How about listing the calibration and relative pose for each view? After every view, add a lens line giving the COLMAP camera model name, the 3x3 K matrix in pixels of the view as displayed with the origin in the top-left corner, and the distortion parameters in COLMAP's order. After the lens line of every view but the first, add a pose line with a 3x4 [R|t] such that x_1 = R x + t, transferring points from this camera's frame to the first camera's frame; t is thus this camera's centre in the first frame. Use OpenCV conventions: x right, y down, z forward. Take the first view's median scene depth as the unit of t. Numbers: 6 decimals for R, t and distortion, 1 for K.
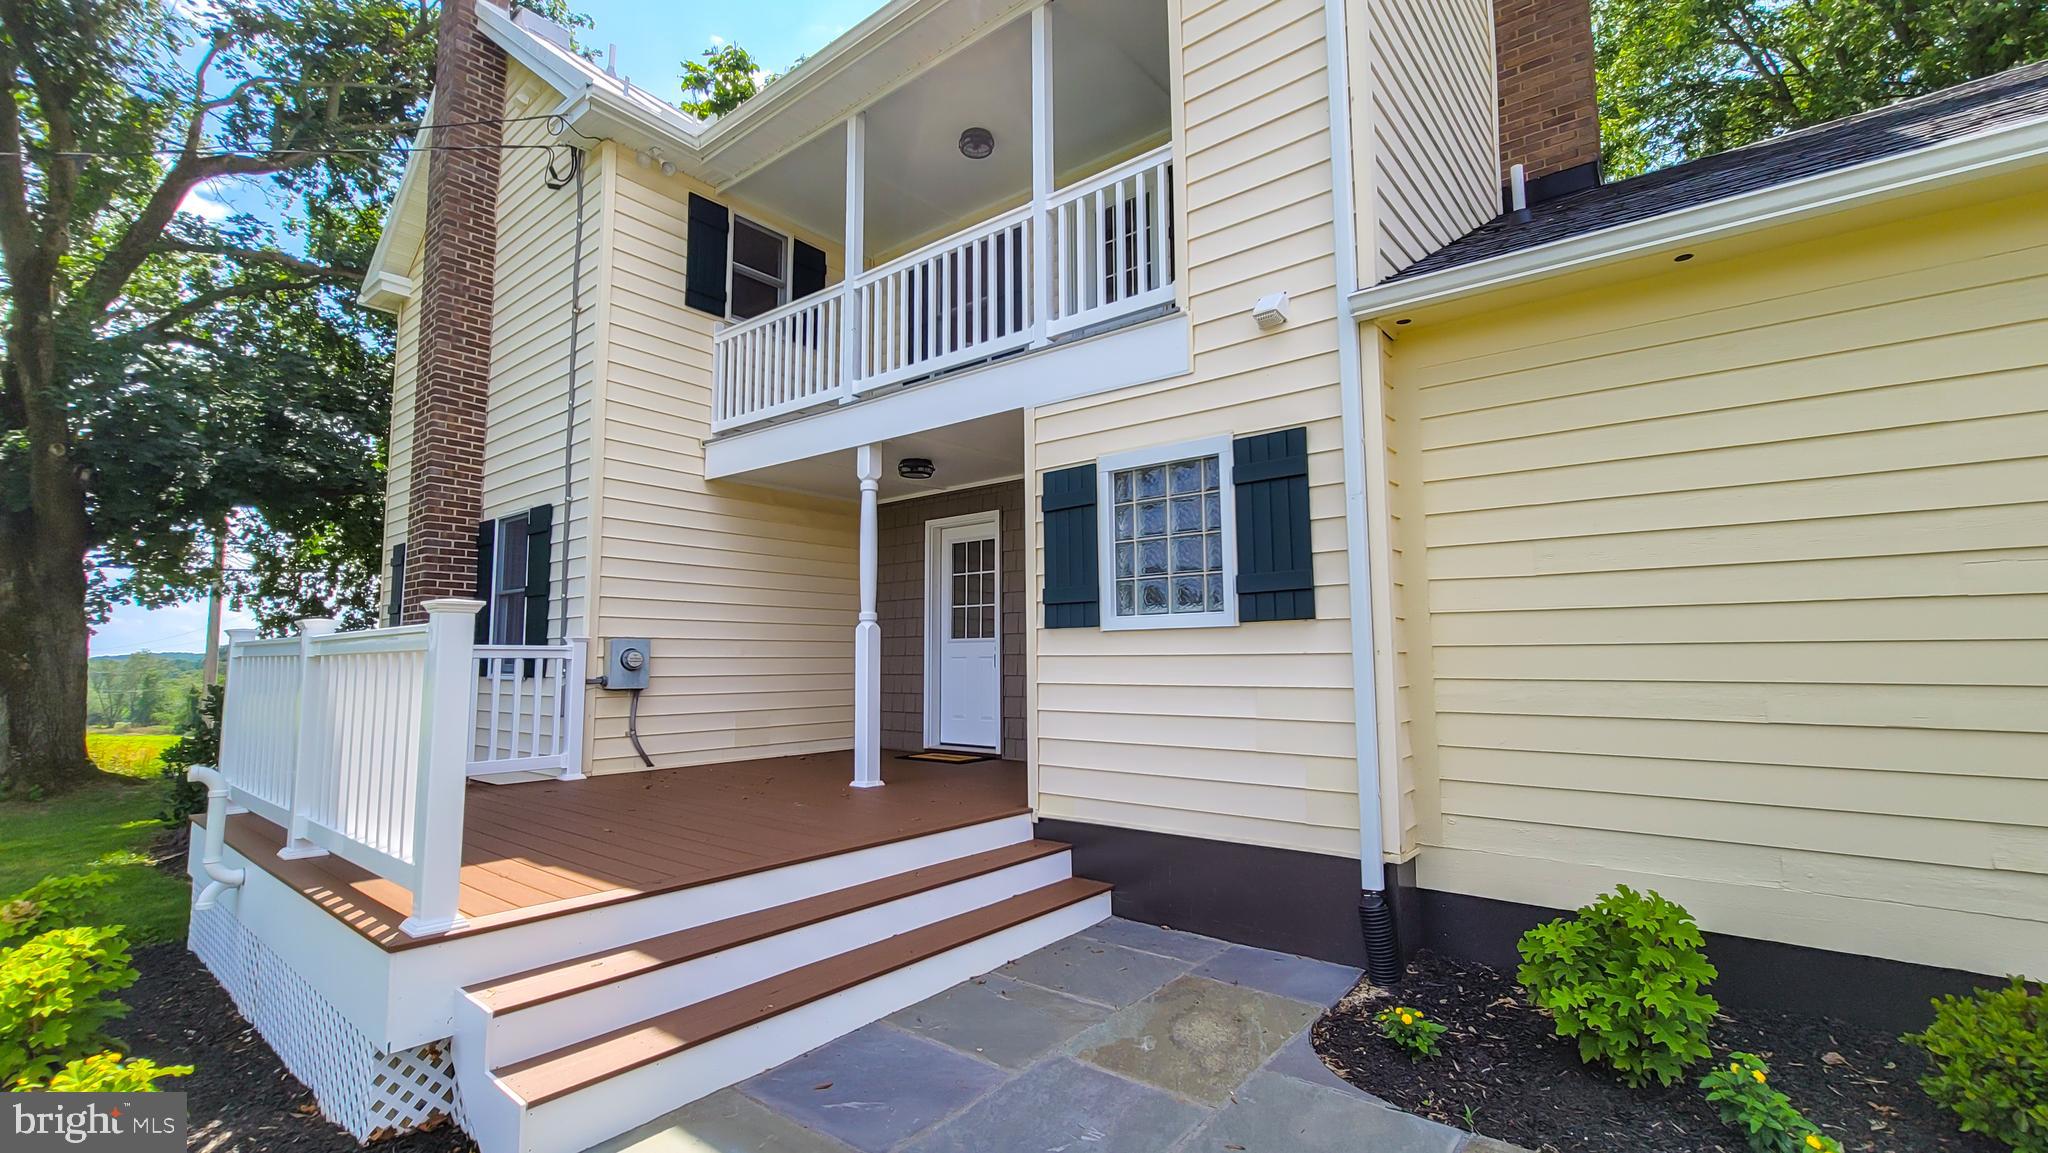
lens RADIAL K [[849.0, 0, 1018.7], [0, 849.0, 575.9], [0, 0, 1]] dist [-0.012088, 0.003904]
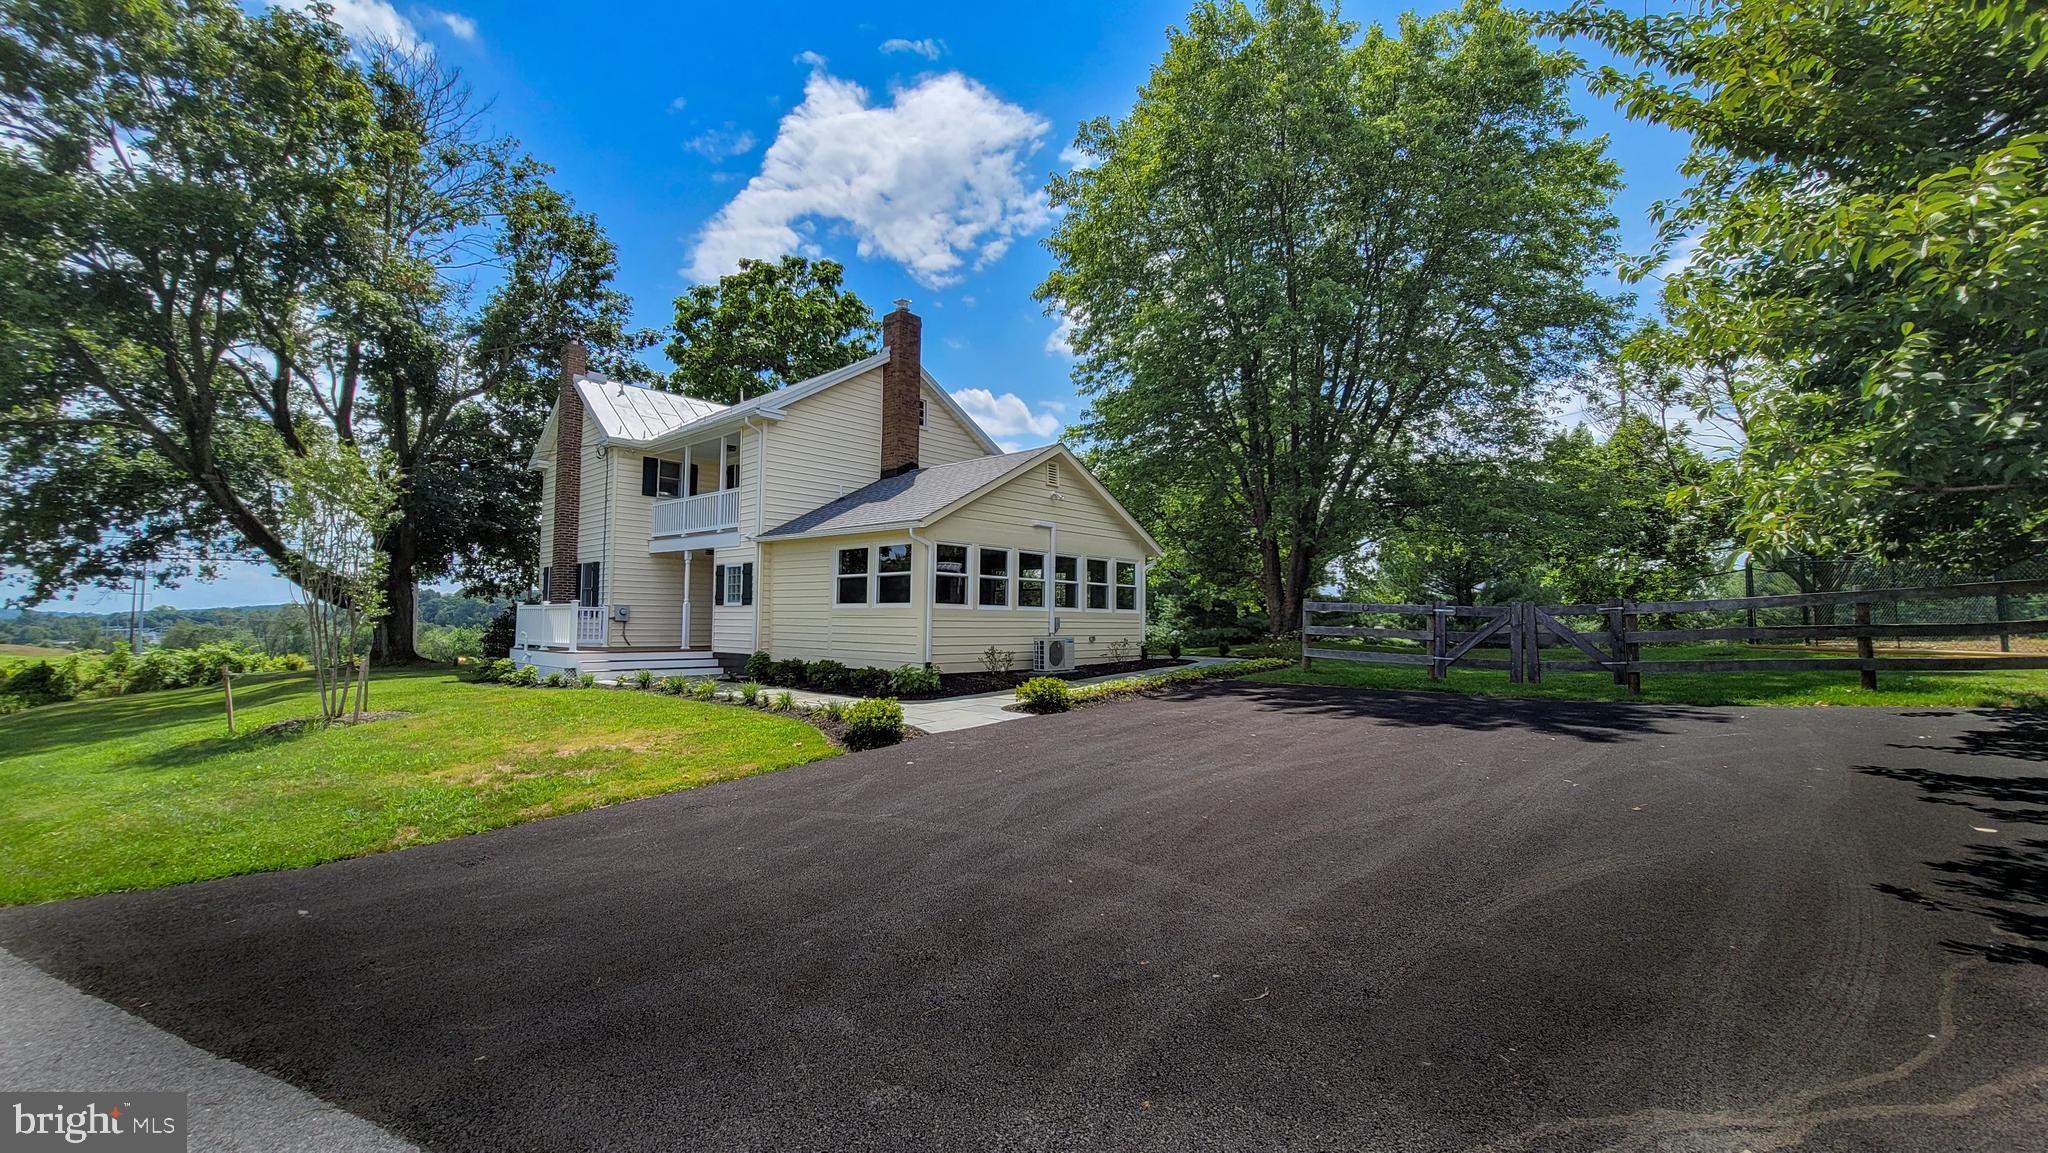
lens RADIAL K [[849.0, 0, 1026.7], [0, 849.0, 588.4], [0, 0, 1]] dist [-0.012088, 0.003904]
pose [[0.997325, 0.018491, -0.070724, 1.224177], [-0.014793, 0.998513, 0.052467, -0.170912], [0.071589, -0.051281, 0.996115, -1.971164]]
